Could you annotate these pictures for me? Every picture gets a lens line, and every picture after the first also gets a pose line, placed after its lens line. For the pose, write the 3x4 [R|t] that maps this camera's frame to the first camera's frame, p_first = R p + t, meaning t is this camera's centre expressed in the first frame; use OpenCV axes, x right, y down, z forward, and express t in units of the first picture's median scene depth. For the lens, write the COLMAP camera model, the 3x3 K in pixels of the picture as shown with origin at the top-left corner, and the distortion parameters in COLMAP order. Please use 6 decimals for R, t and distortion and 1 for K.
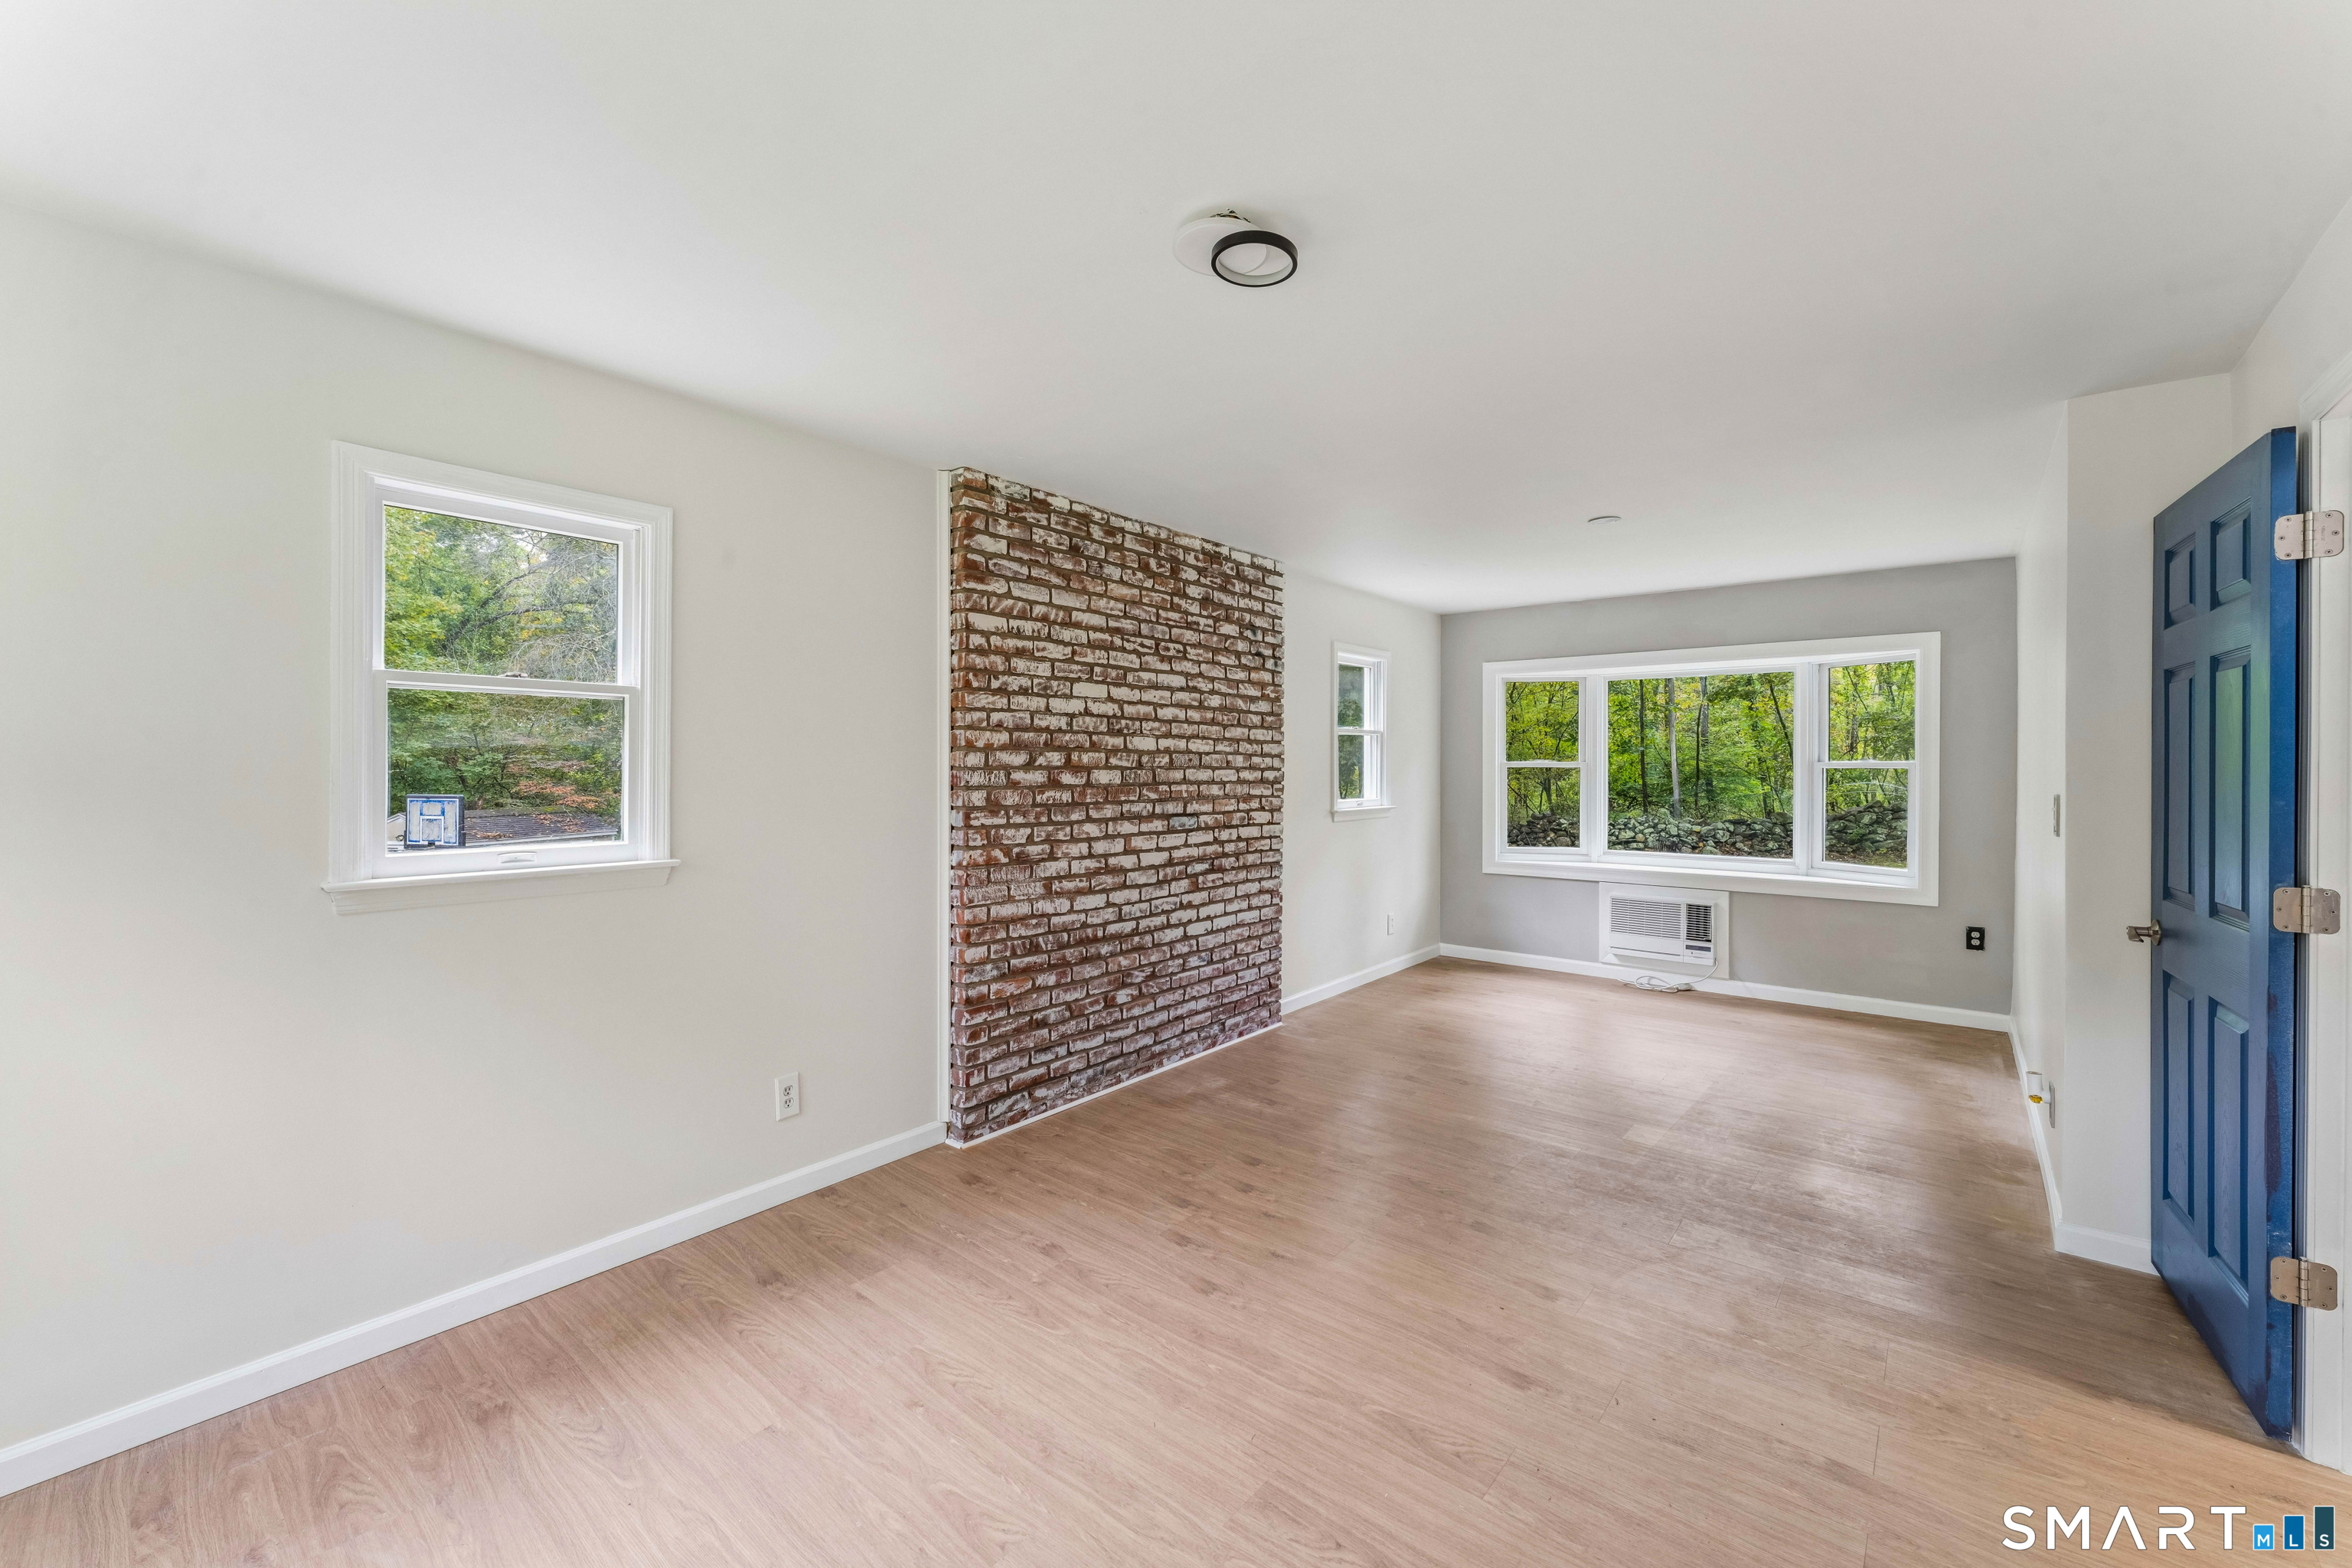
lens RADIAL K [[946.9, 0, 1174.6], [0, 946.9, 771.9], [0, 0, 1]] dist [-0.001805, 0.000663]
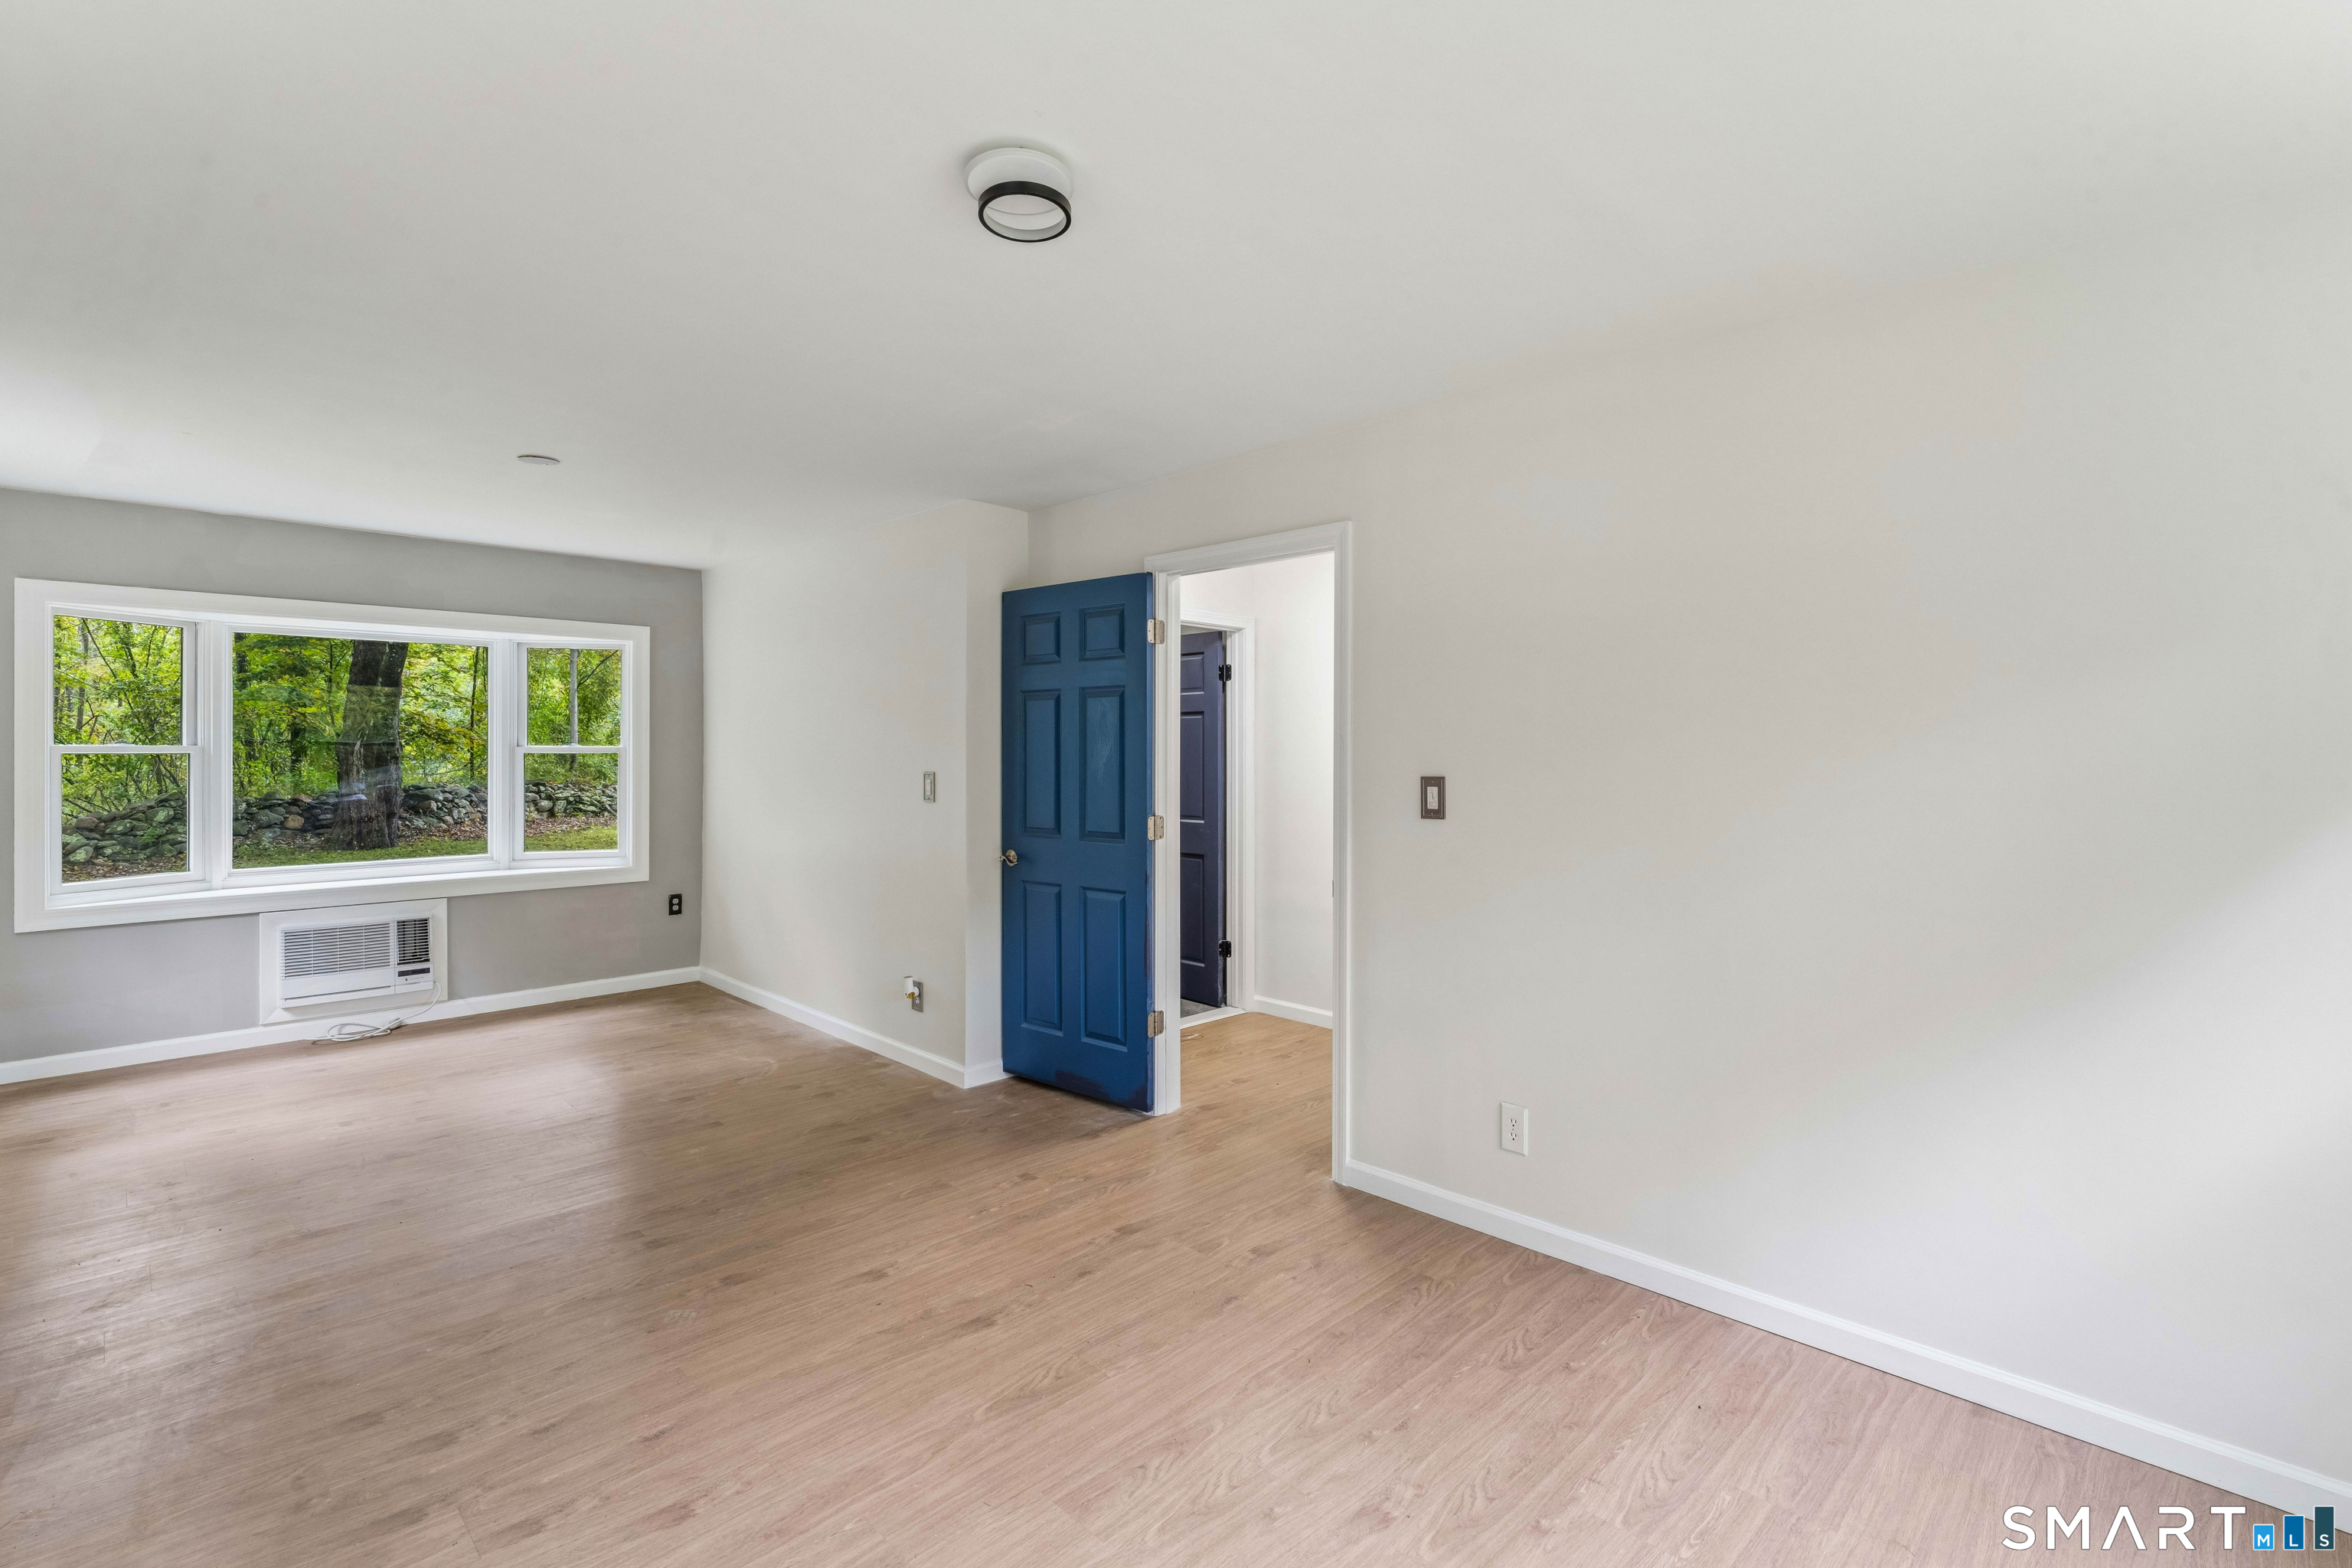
lens RADIAL K [[1078.3, 0, 1174.3], [0, 1078.3, 743.1], [0, 0, 1]] dist [-0.003206, 0.000161]
pose [[0.093724, 0.003653, 0.995591, -0.323481], [0.007112, 0.999965, -0.004339, -0.004695], [-0.995573, 0.007487, 0.093695, 0.254015]]
